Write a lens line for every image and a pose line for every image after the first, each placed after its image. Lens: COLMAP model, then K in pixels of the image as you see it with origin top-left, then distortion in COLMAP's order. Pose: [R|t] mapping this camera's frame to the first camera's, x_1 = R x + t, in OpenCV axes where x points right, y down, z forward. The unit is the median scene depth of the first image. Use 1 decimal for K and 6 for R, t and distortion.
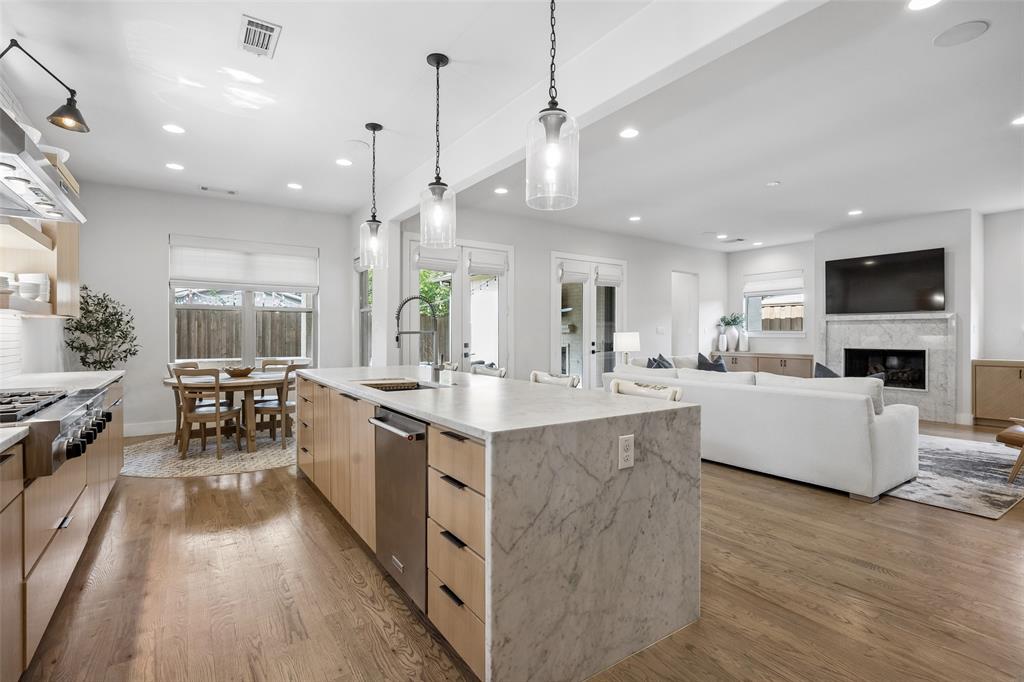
lens RADIAL K [[481.7, 0, 513.2], [0, 481.7, 336.7], [0, 0, 1]] dist [-0.009614, -0.000109]
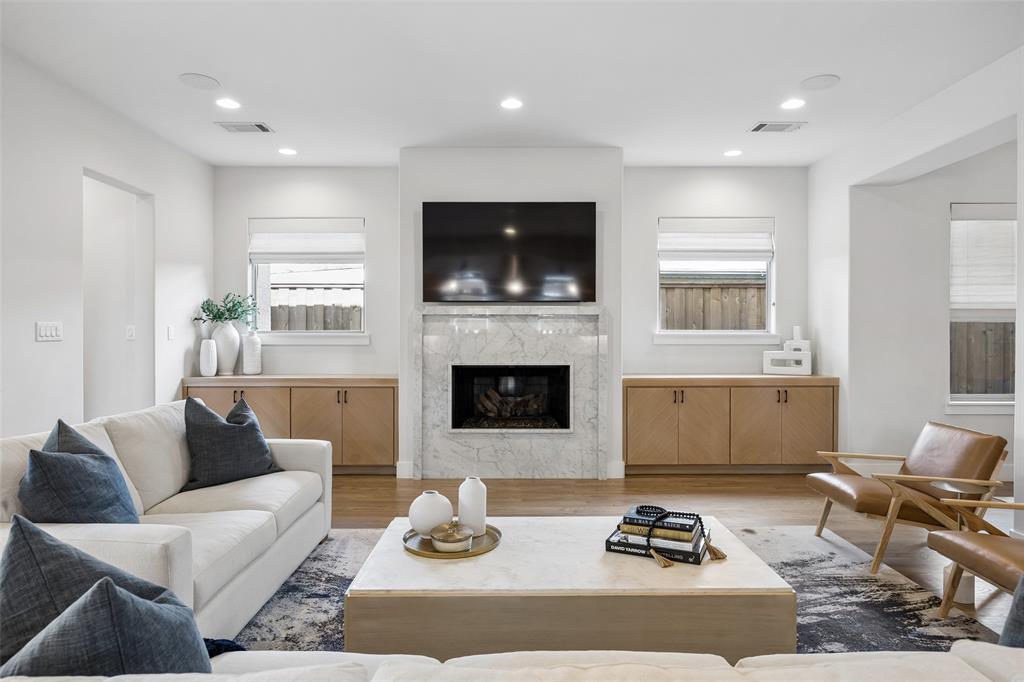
lens RADIAL K [[608.6, 0, 512.0], [0, 608.6, 341.0], [0, 0, 1]] dist [-0.005095, -0.000836]
pose [[0.563995, -0.011520, 0.825698, 0.220076], [0.001730, 0.999917, 0.012769, -0.017653], [-0.825776, -0.005773, 0.563968, 0.788264]]
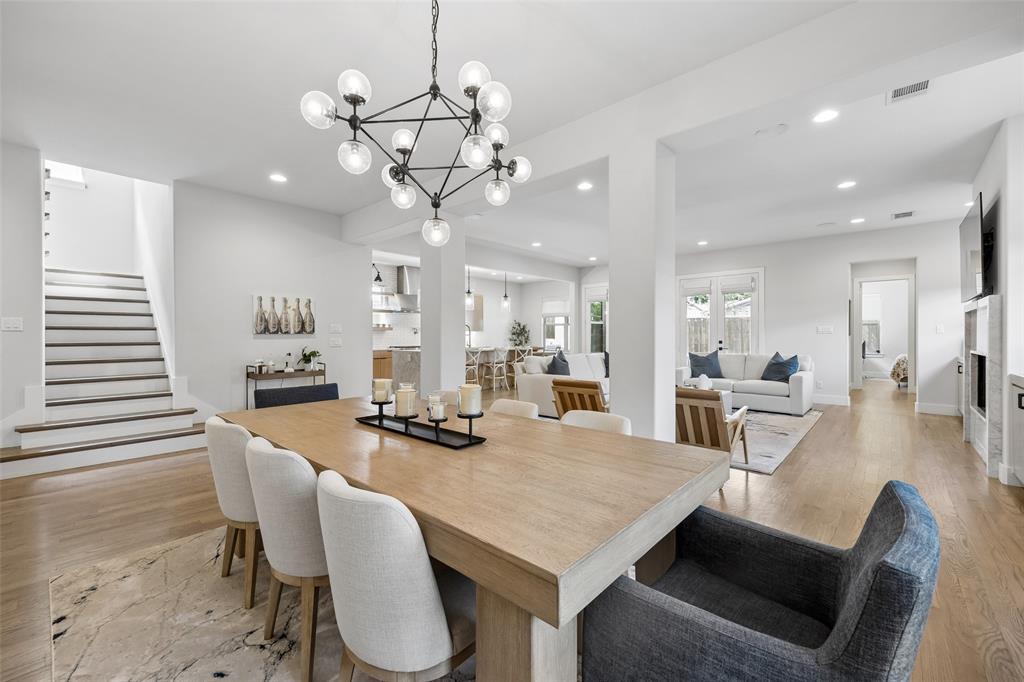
lens RADIAL K [[415.9, 0, 511.2], [0, 415.9, 336.9], [0, 0, 1]] dist [0.000393, -0.000169]
pose [[0.227832, -0.000355, -0.973700, 1.592996], [-0.000939, 0.999999, -0.000584, 0.003950], [0.973700, 0.001047, 0.227831, 0.344965]]
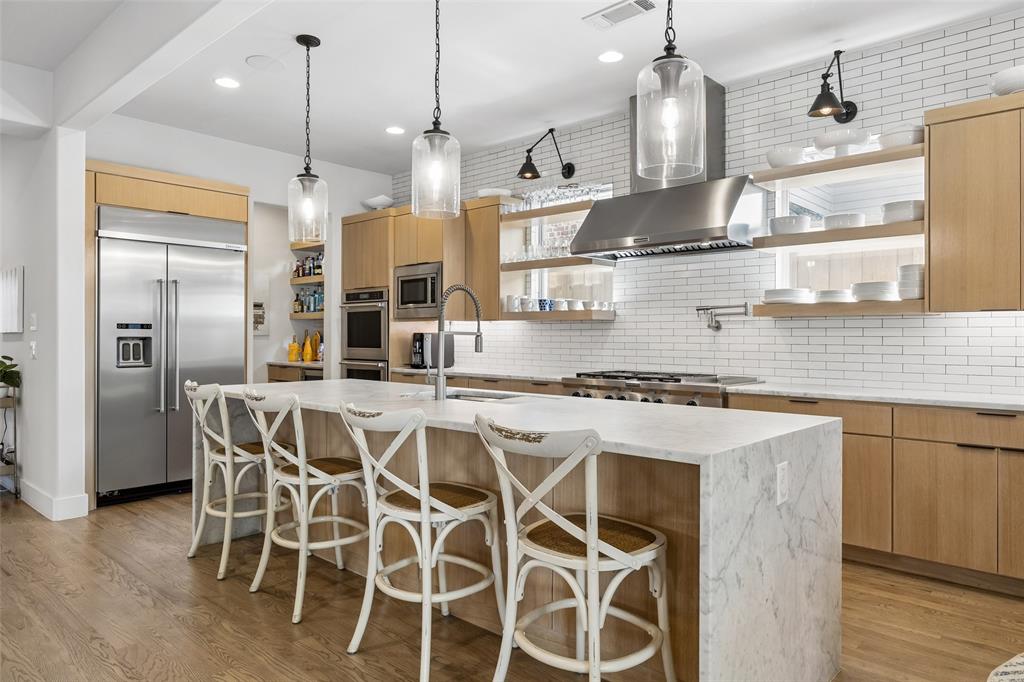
lens RADIAL K [[677.5, 0, 508.9], [0, 677.5, 329.4], [0, 0, 1]] dist [0.025720, -0.000975]
pose [[-0.974586, 0.001533, -0.224007, -0.010886], [0.001836, 0.999998, -0.001144, -0.010844], [0.224005, -0.001527, -0.974587, 1.151995]]
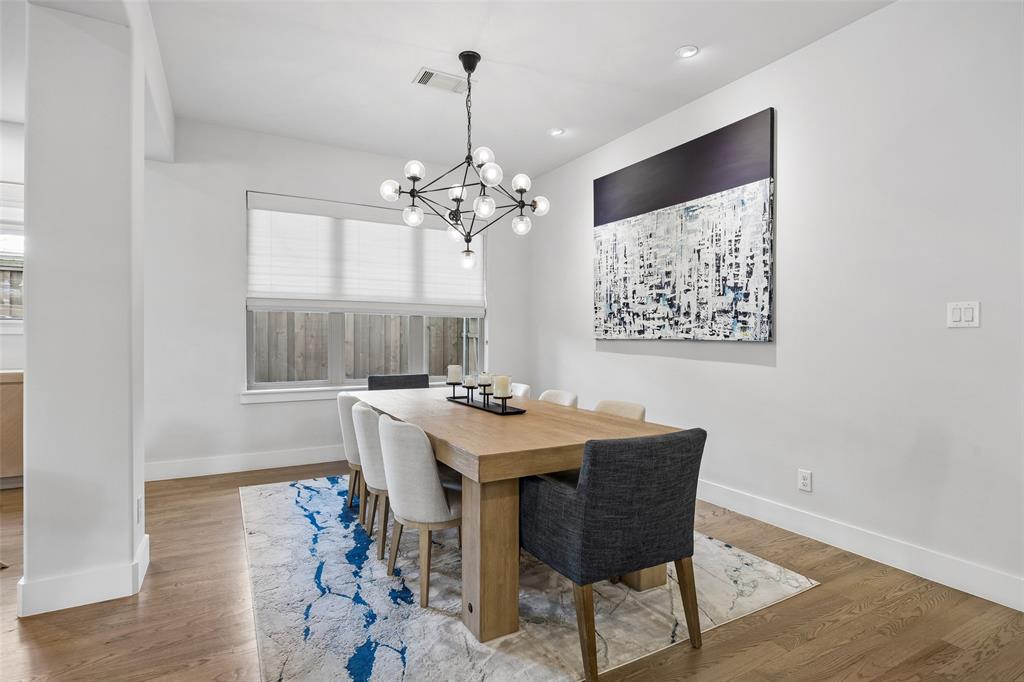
lens RADIAL K [[512.3, 0, 513.4], [0, 512.3, 336.0], [0, 0, 1]] dist [-0.001703, -0.000171]
pose [[0.083337, -0.004029, 0.996513, 0.650935], [-0.001991, 0.999989, 0.004209, 0.001696], [-0.996519, -0.002335, 0.083328, 0.260575]]
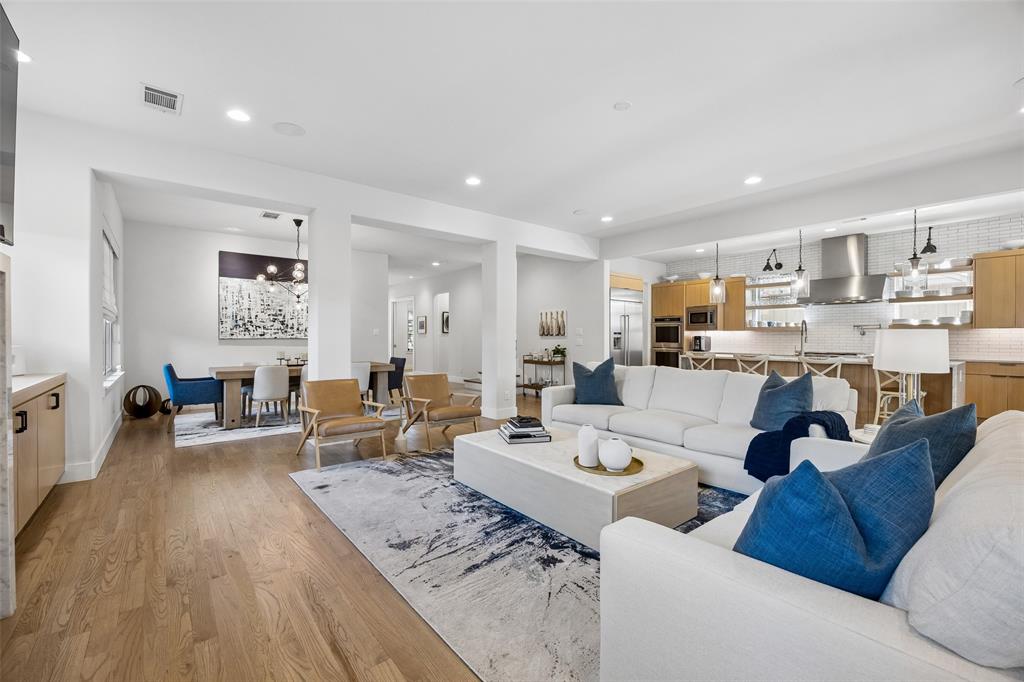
lens RADIAL K [[429.8, 0, 510.8], [0, 429.8, 337.2], [0, 0, 1]] dist [-0.011773, -0.000089]
pose [[-0.996237, -0.004641, -0.086541, 0.755627], [-0.004742, 0.999988, 0.000960, 0.000129], [0.086536, 0.001367, -0.996248, 1.599777]]
